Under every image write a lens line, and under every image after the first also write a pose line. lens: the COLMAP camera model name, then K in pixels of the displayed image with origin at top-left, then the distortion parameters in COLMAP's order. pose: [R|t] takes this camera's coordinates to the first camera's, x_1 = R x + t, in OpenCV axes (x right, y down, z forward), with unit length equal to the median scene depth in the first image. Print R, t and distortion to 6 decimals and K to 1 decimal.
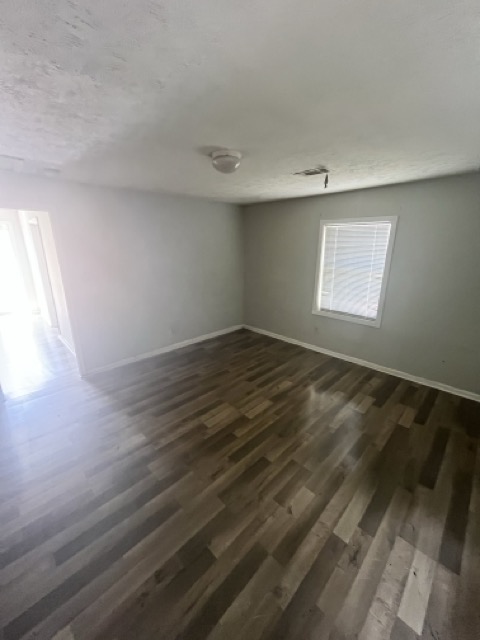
lens RADIAL K [[257.8, 0, 239.4], [0, 257.8, 318.6], [0, 0, 1]] dist [-0.002098, -0.000904]
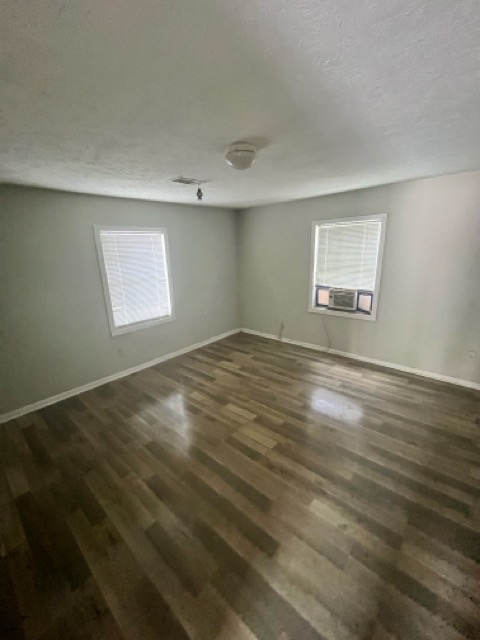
lens RADIAL K [[257.8, 0, 239.4], [0, 257.8, 318.6], [0, 0, 1]] dist [-0.002098, -0.000904]
pose [[-0.063205, -0.258566, 0.963923, -0.894576], [0.317251, 0.910549, 0.265051, -0.274334], [-0.946233, 0.322558, 0.024479, 0.970765]]
